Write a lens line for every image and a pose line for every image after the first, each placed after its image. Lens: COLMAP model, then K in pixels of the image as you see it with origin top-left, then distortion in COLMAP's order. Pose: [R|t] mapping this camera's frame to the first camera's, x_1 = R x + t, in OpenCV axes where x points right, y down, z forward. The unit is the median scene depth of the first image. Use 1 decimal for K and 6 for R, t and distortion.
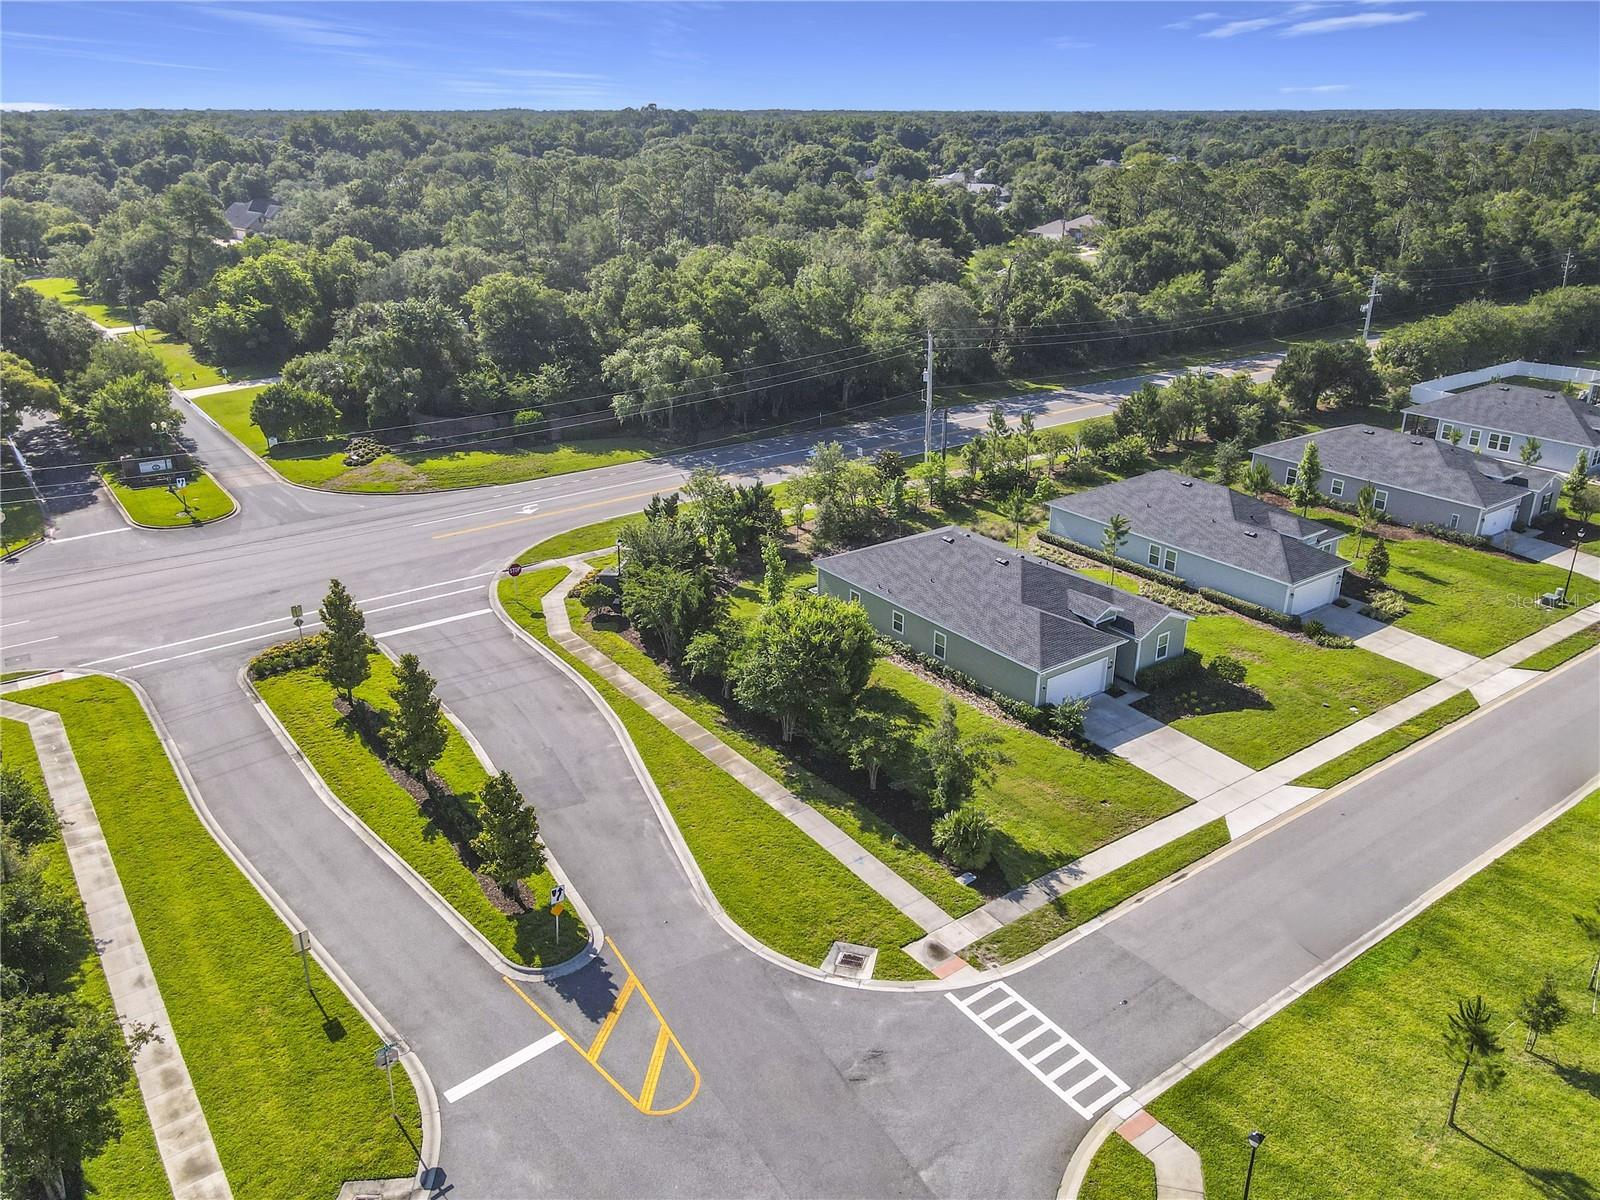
lens RADIAL K [[1209.4, 0, 817.5], [0, 1209.4, 605.1], [0, 0, 1]] dist [0.005292, 0.009780]
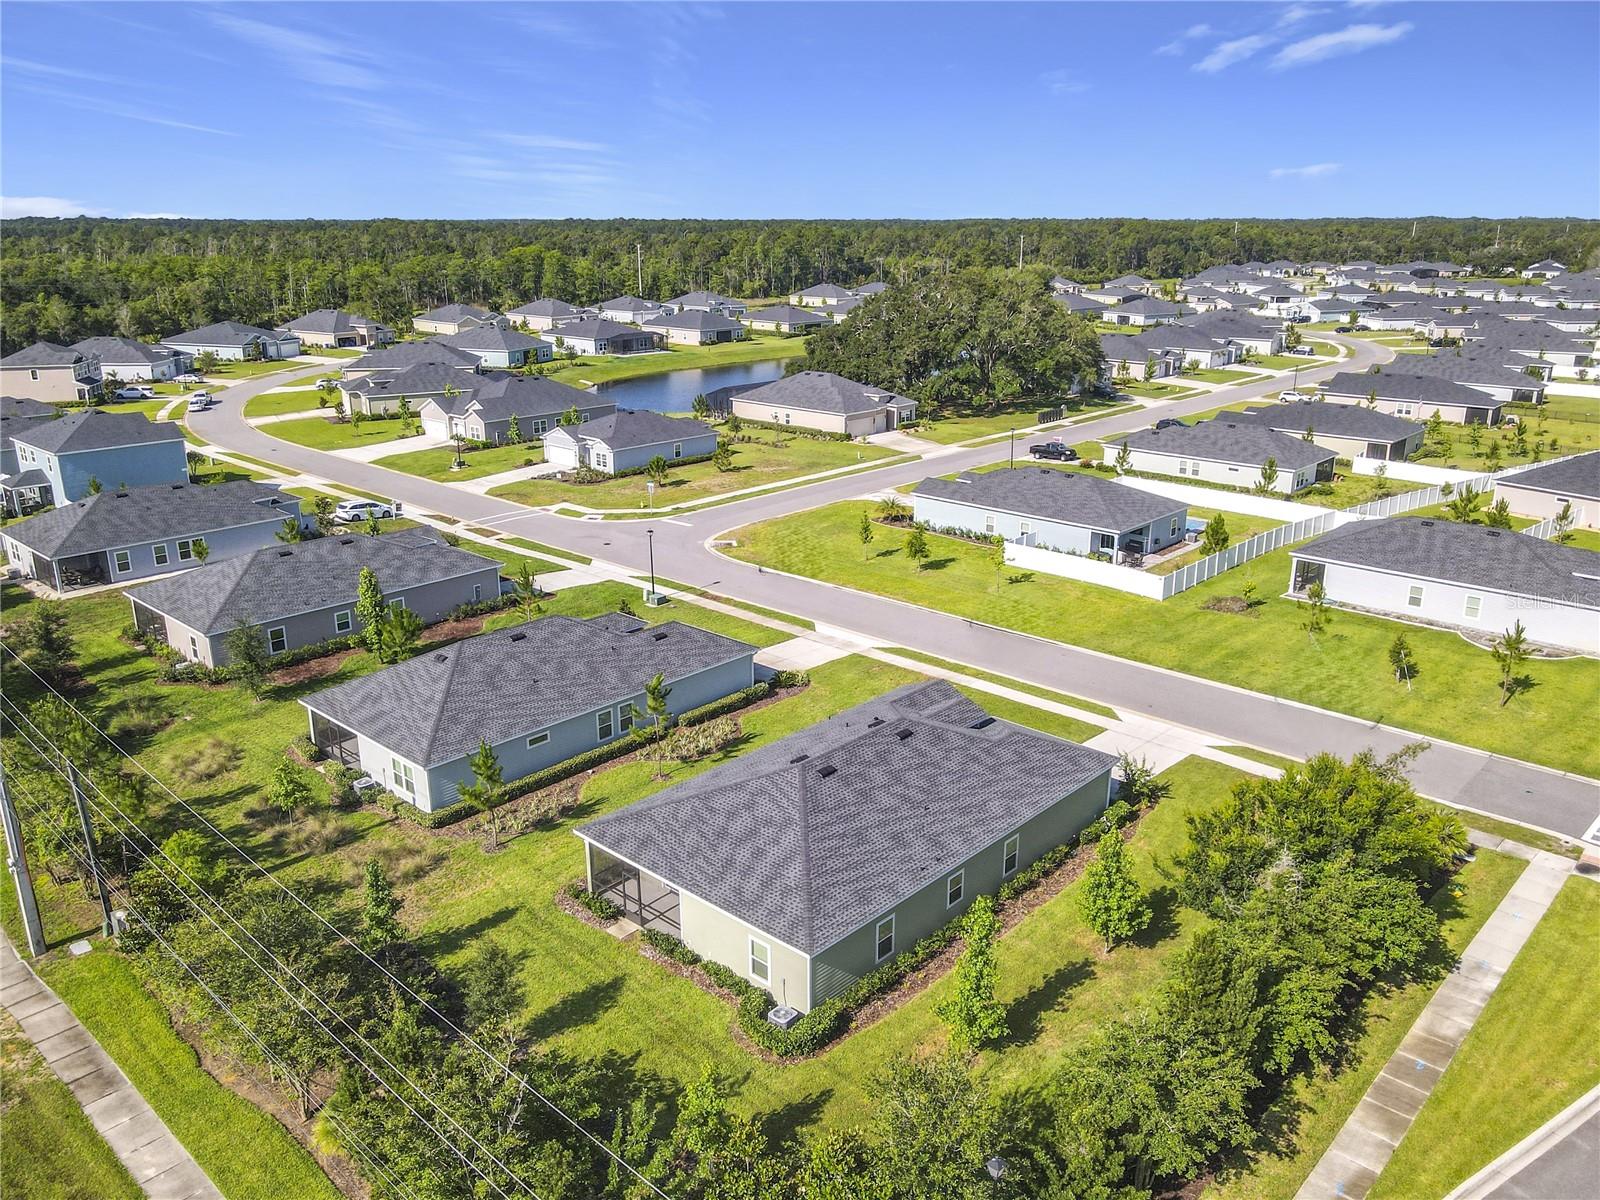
lens RADIAL K [[1203.5, 0, 812.8], [0, 1203.5, 603.6], [0, 0, 1]] dist [-0.005119, 0.004810]
pose [[-0.186042, -0.302469, 0.934827, -0.395360], [0.376905, 0.856681, 0.352194, -0.310190], [-0.907376, 0.417864, -0.045377, 0.890245]]
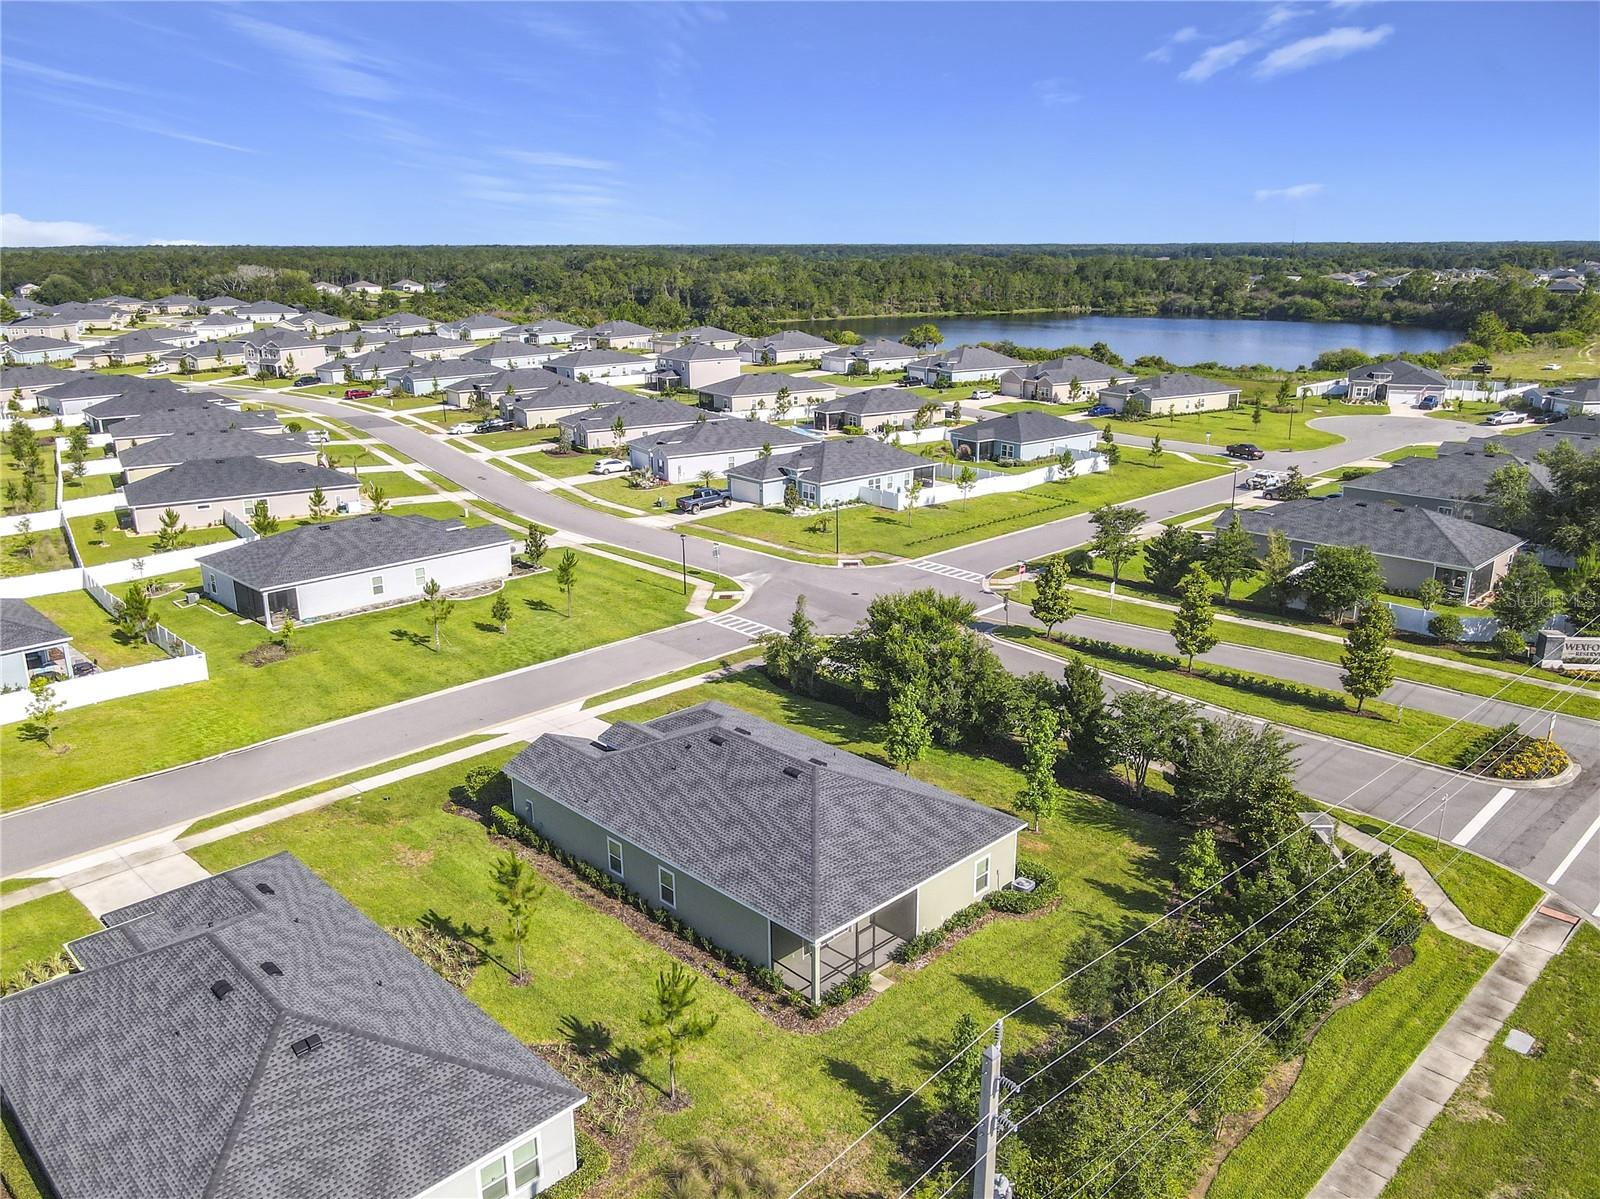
lens RADIAL K [[1209.4, 0, 817.5], [0, 1209.4, 604.6], [0, 0, 1]] dist [0.005292, 0.009780]
pose [[-0.989727, 0.041191, -0.136908, 0.174873], [-0.054679, 0.775740, 0.628679, -0.488116], [0.132101, 0.629707, -0.765518, 1.304189]]
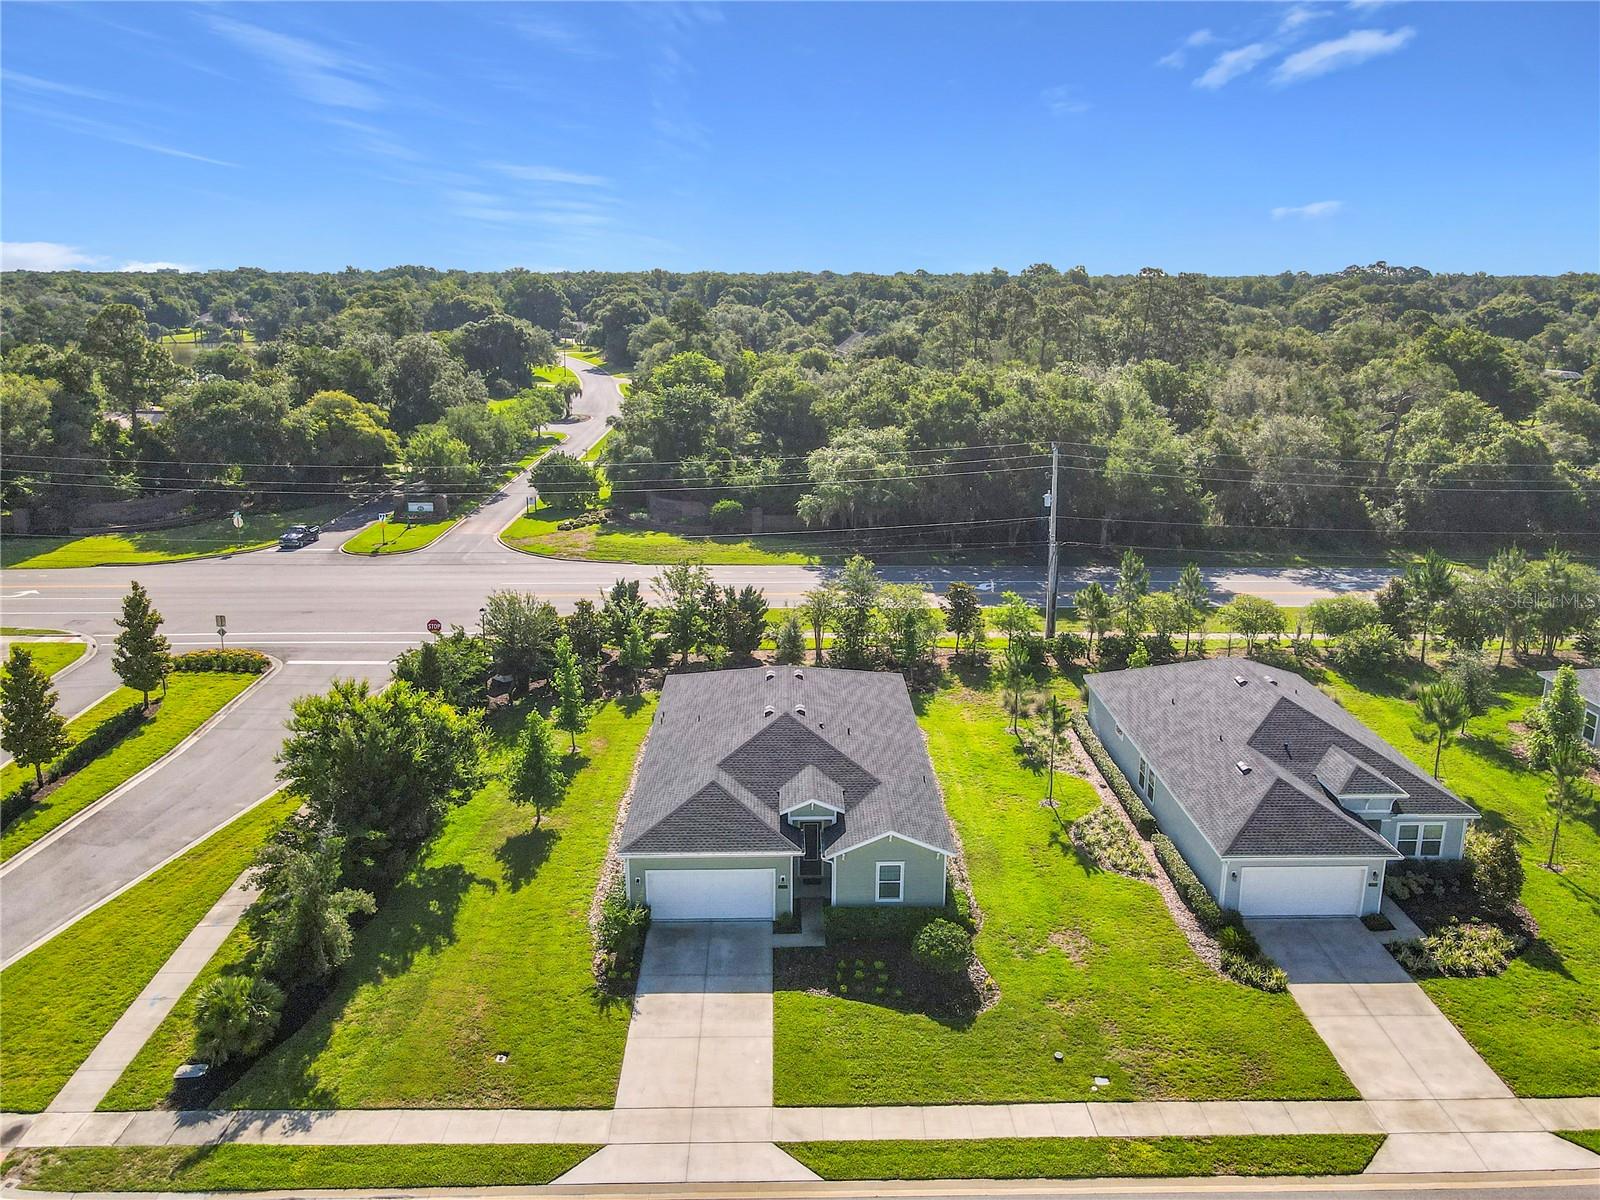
lens RADIAL K [[1203.5, 0, 812.8], [0, 1203.5, 603.6], [0, 0, 1]] dist [-0.005119, 0.004810]
pose [[0.818215, 0.153380, -0.554074, 0.481940], [-0.221829, 0.973351, -0.058134, -0.053505], [0.530392, 0.170476, 0.830435, 0.340628]]
